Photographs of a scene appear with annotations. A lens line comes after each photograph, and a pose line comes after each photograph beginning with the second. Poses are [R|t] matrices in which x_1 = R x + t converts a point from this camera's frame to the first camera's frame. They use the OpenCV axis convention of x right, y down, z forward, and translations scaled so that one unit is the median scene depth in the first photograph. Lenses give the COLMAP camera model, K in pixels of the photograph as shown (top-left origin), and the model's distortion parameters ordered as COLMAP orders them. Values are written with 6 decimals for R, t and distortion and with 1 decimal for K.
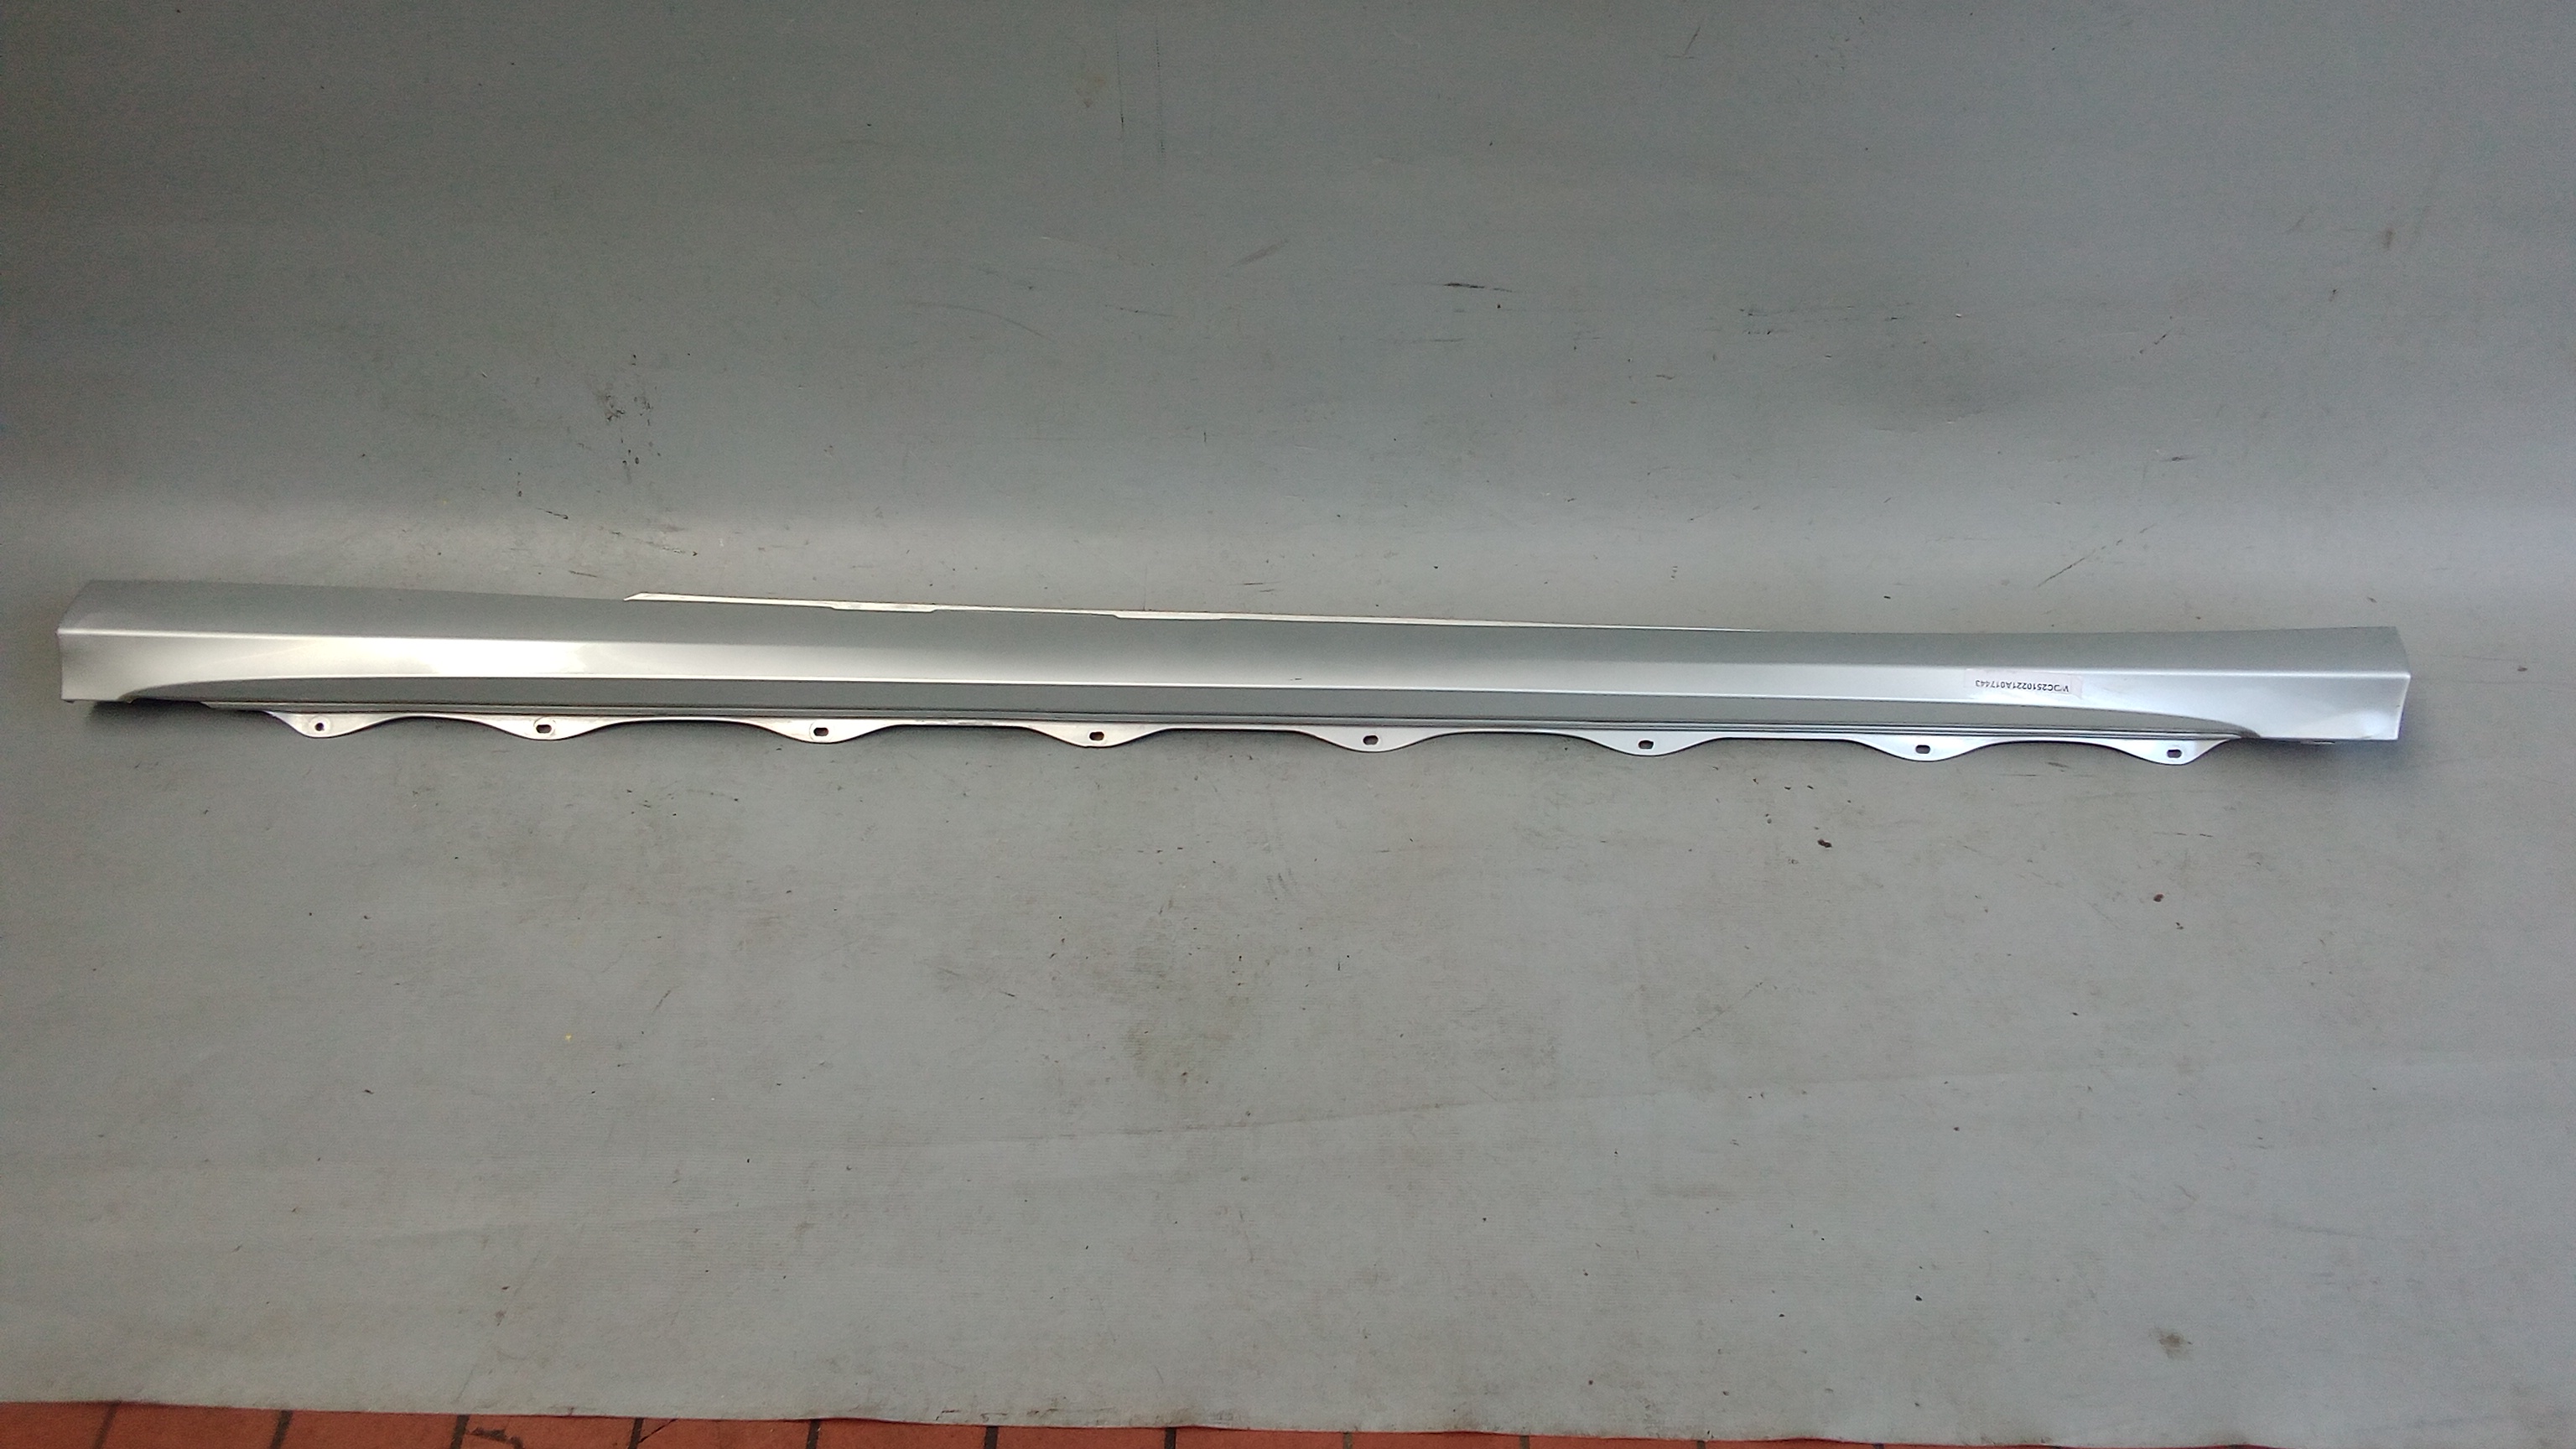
lens RADIAL K [[1915.0, 0, 1294.5], [0, 1915.0, 761.5], [0, 0, 1]] dist [0.044685, -0.068945]
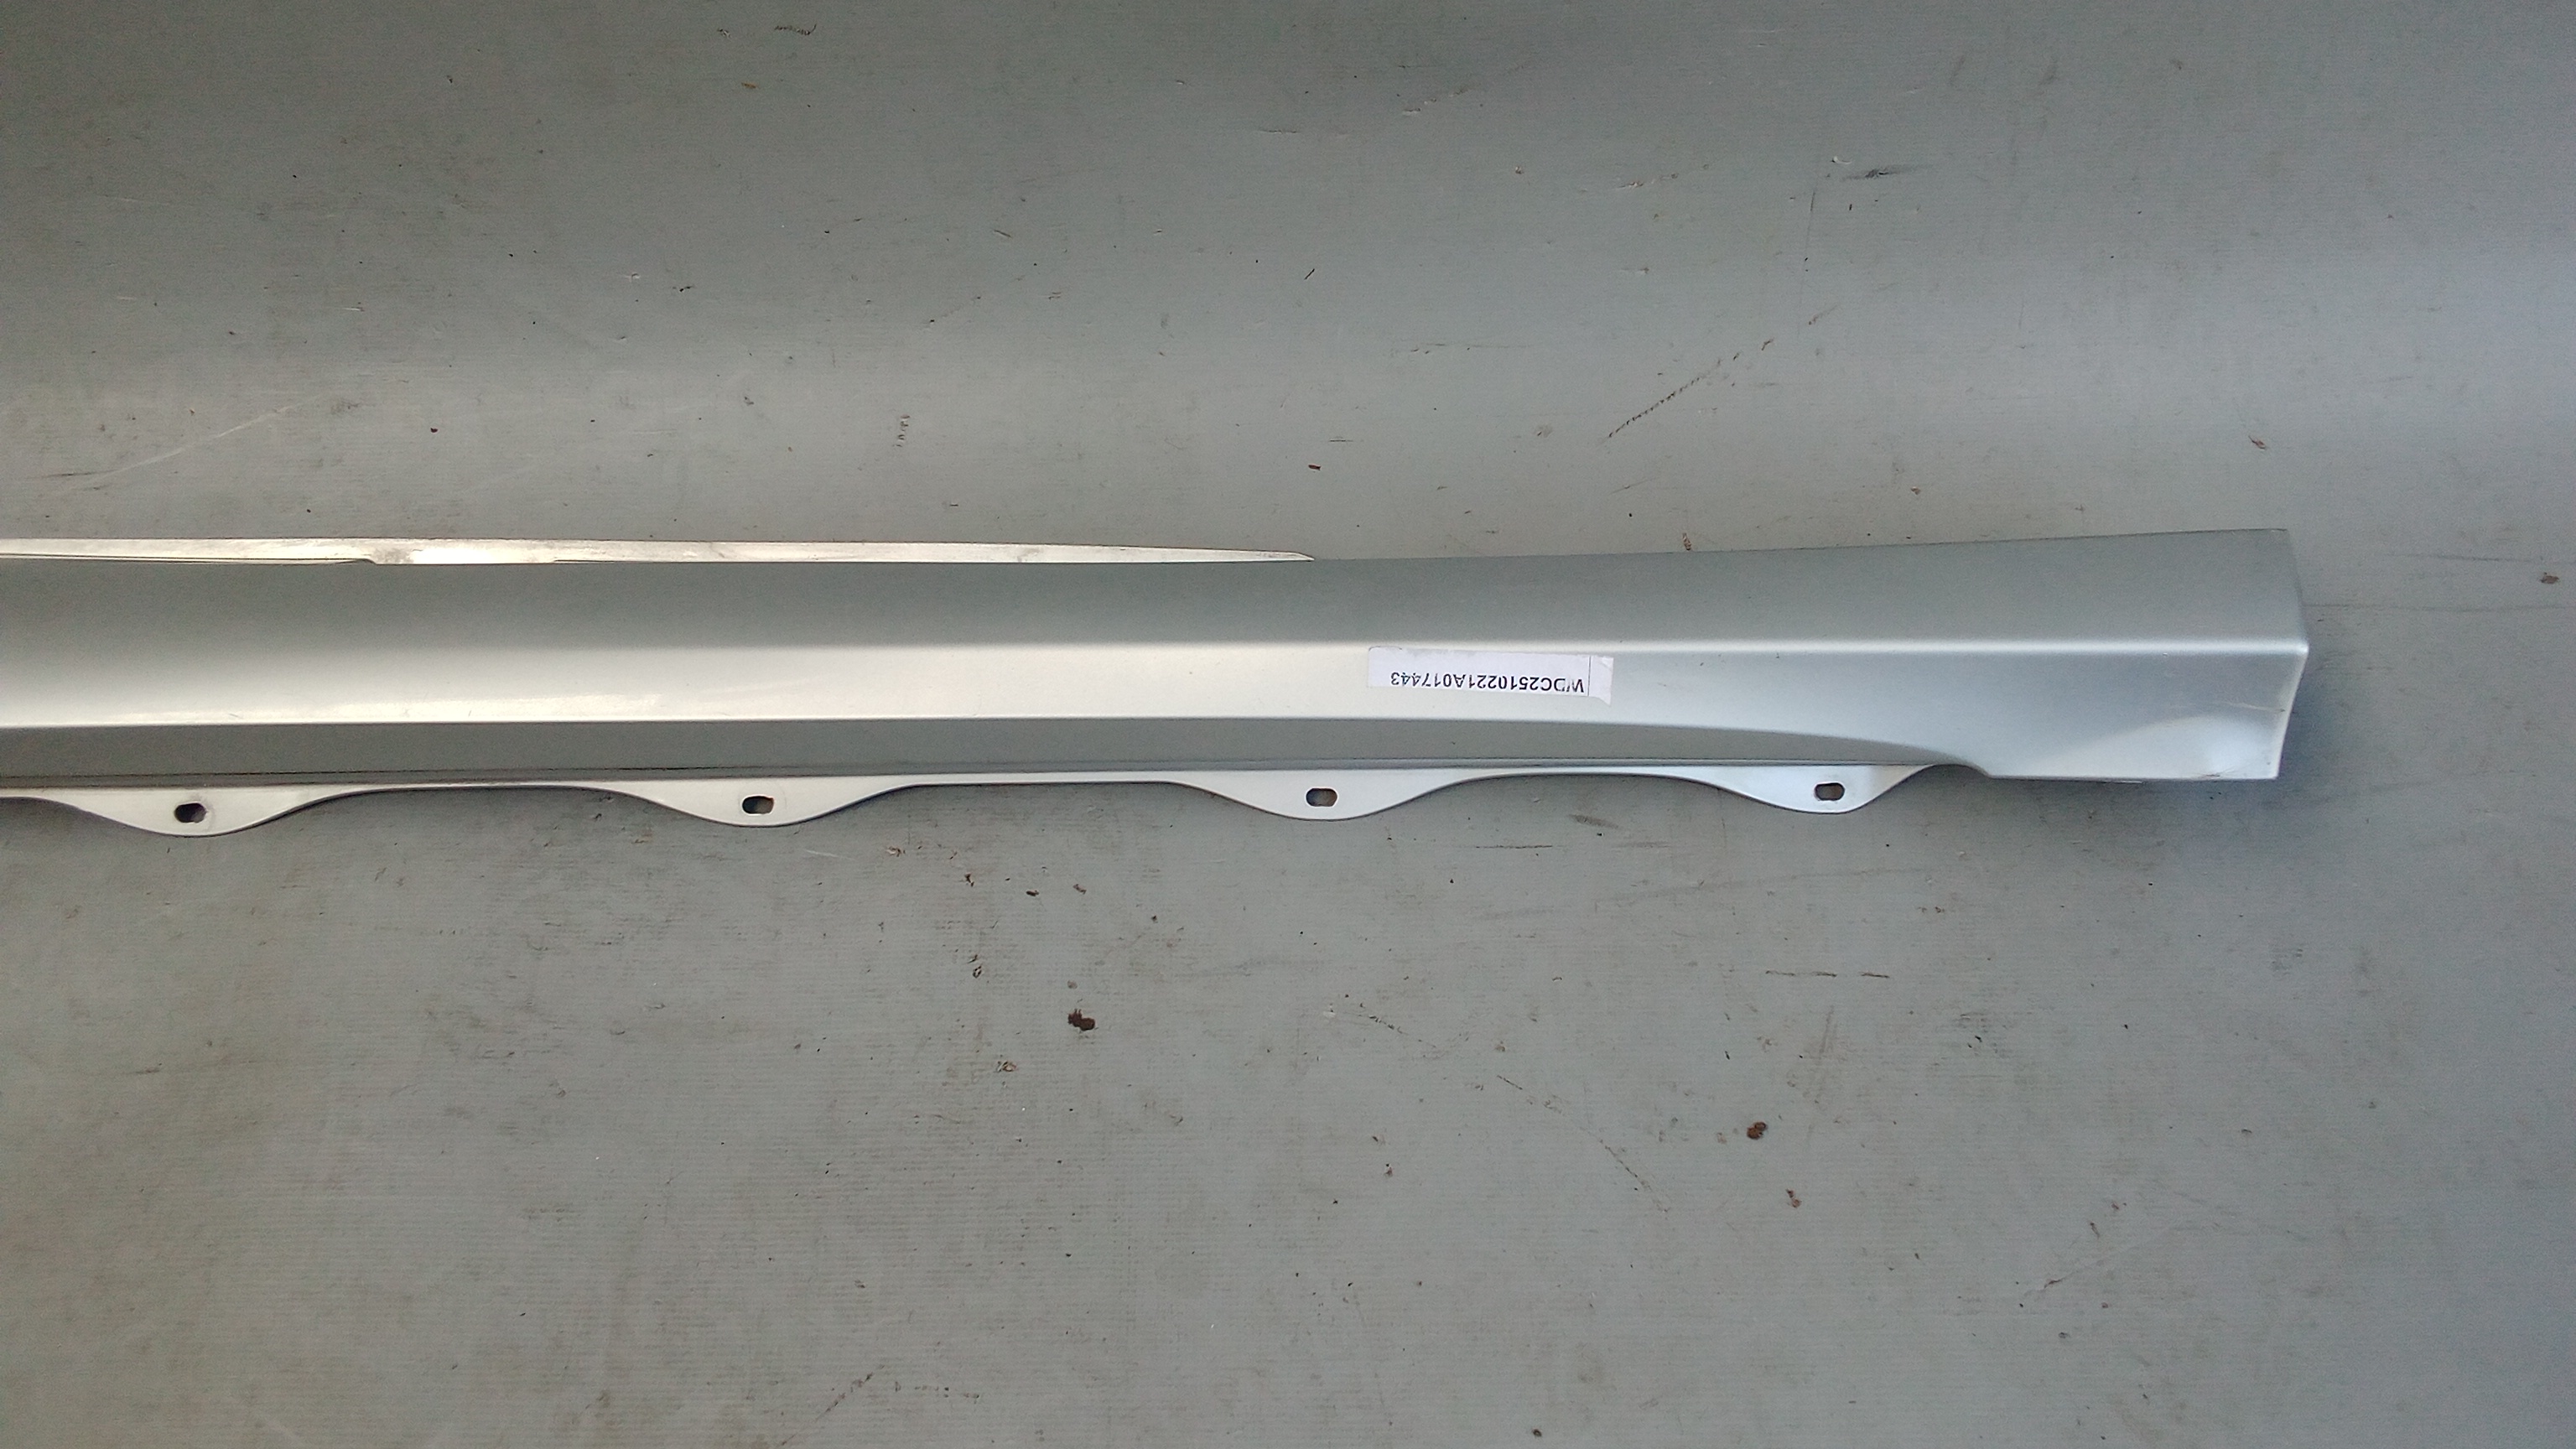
lens RADIAL K [[1915.0, 0, 1279.4], [0, 1915.0, 775.0], [0, 0, 1]] dist [0.044685, -0.068945]
pose [[0.999575, -0.029005, 0.002928, 0.326326], [0.028401, 0.991548, 0.126594, -0.077298], [-0.006575, -0.126457, 0.991950, 0.534363]]
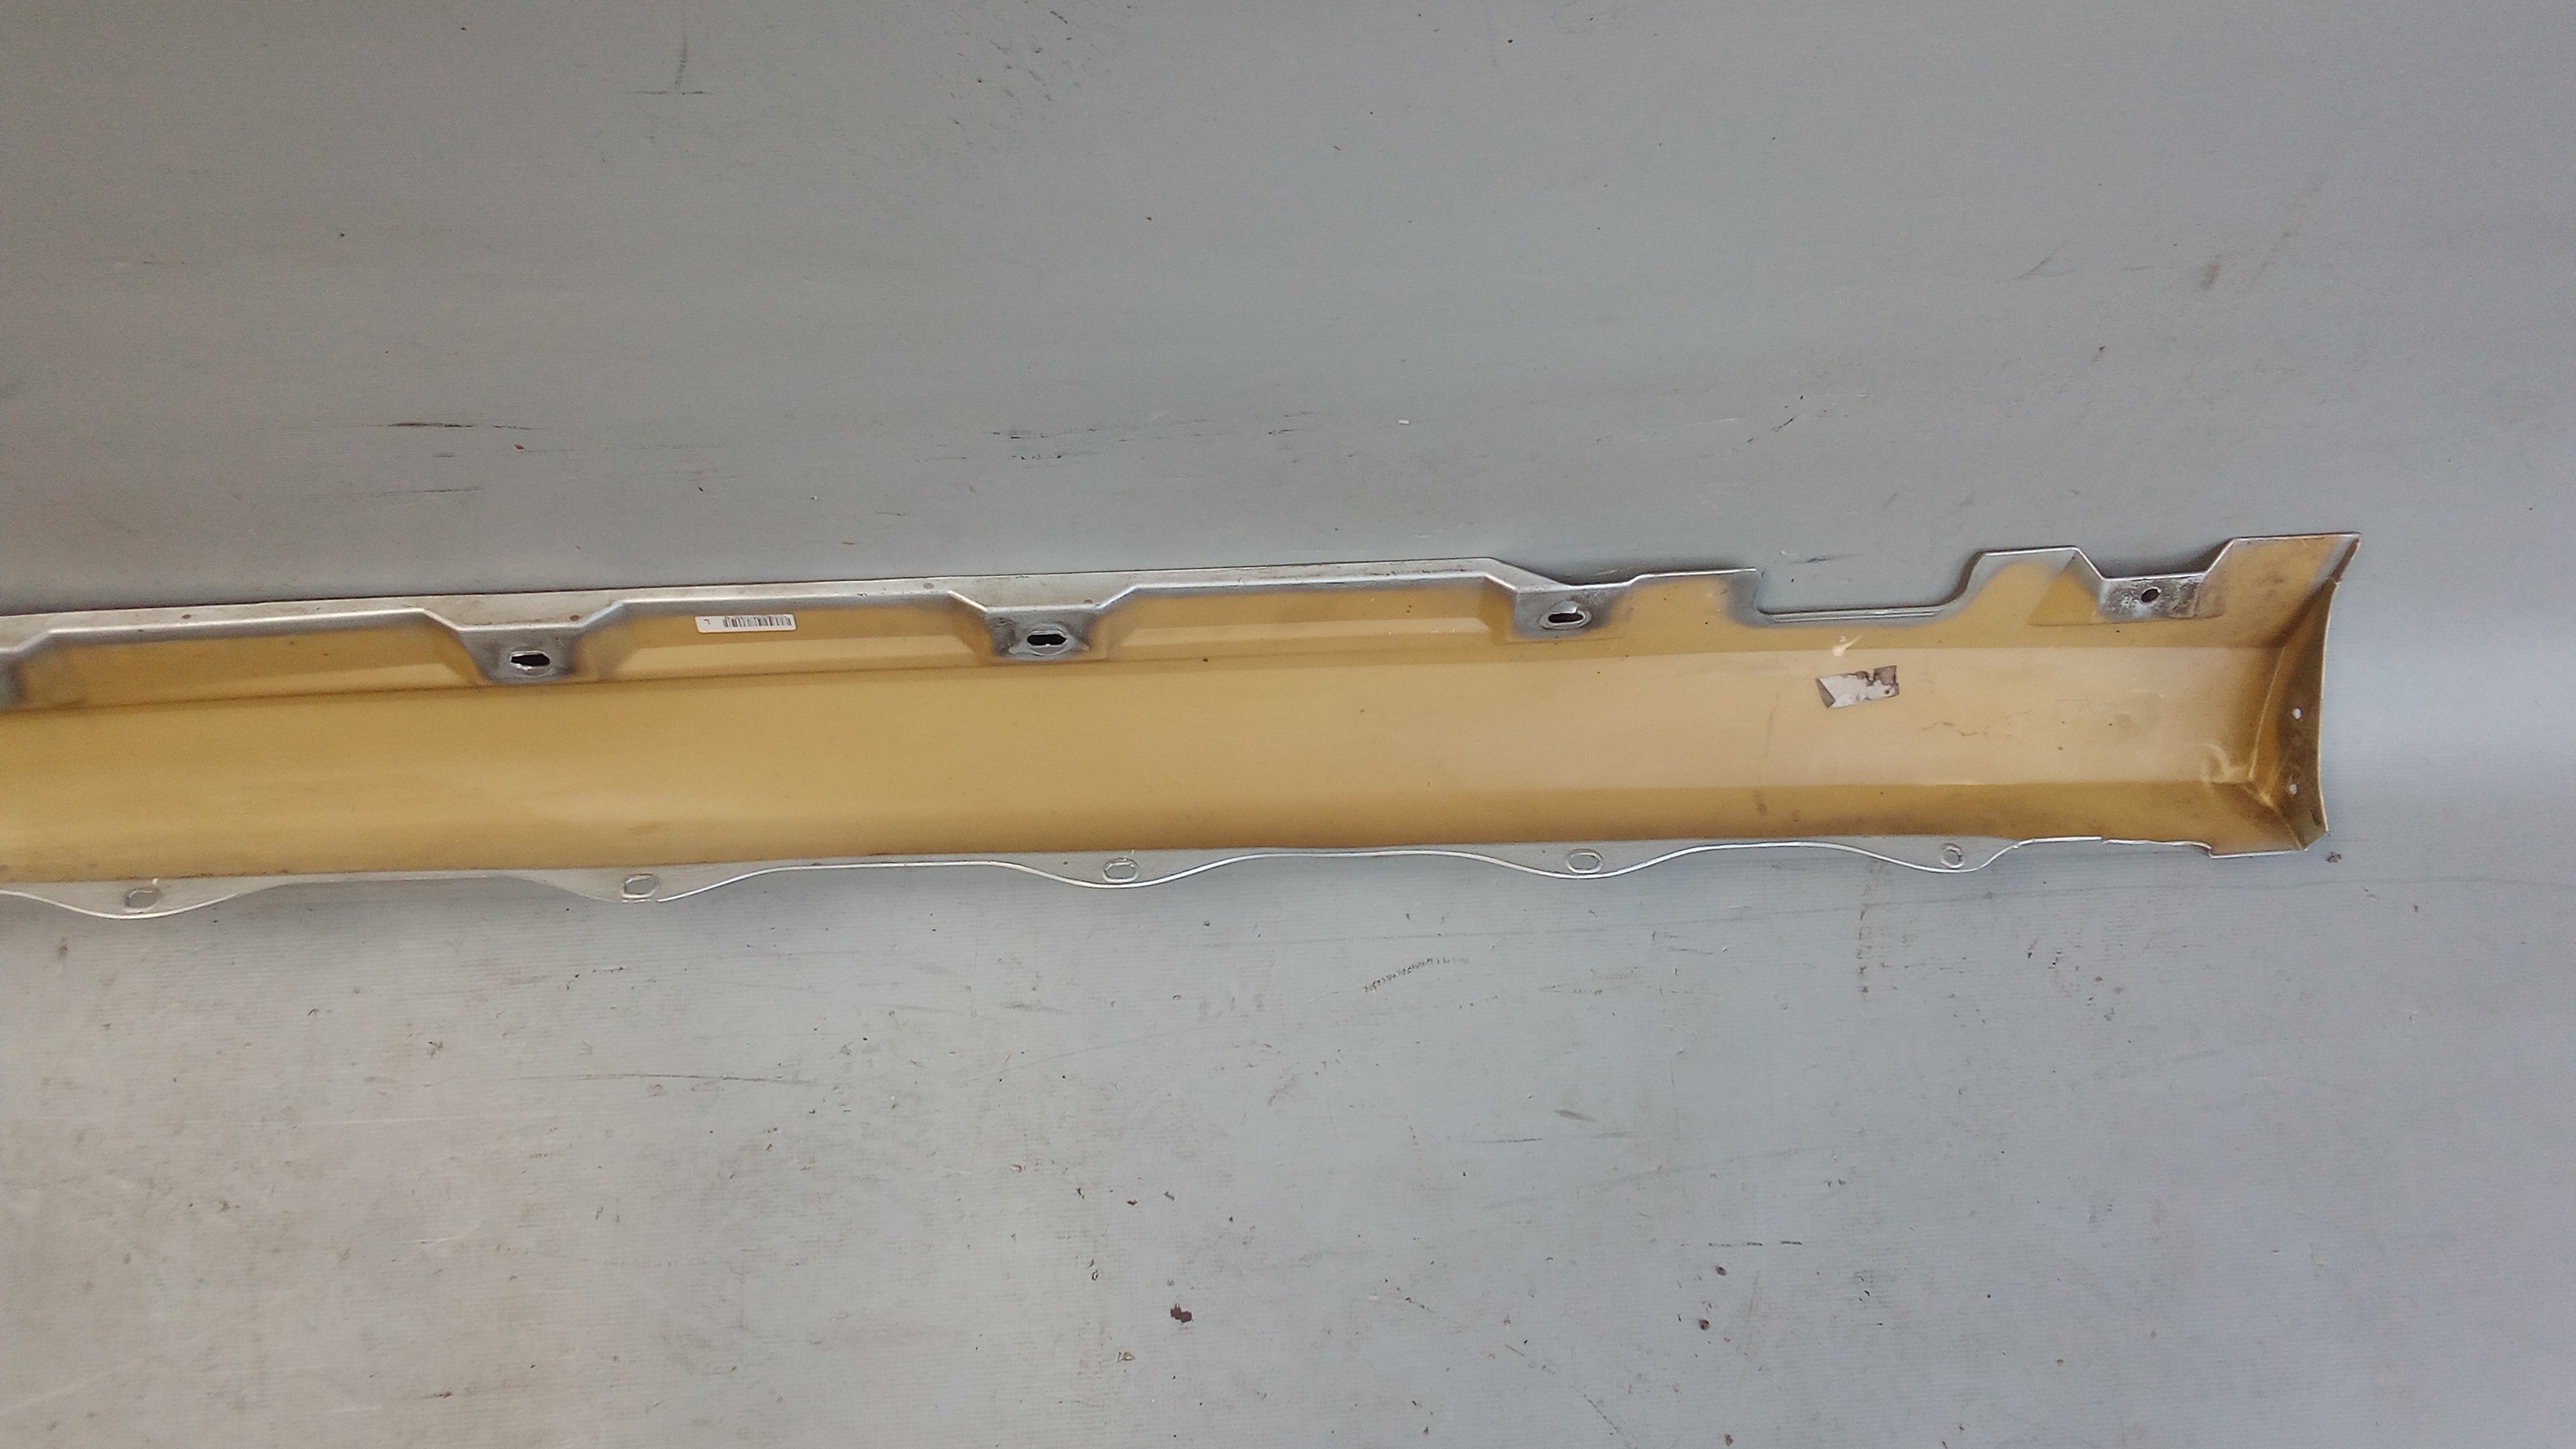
lens RADIAL K [[1915.0, 0, 1239.5], [0, 1915.0, 700.5], [0, 0, 1]] dist [0.044685, -0.068945]
pose [[0.996377, -0.063923, 0.056092, 0.273243], [0.039511, 0.932007, 0.360281, -0.359209], [-0.075308, -0.356760, 0.931156, 0.499944]]
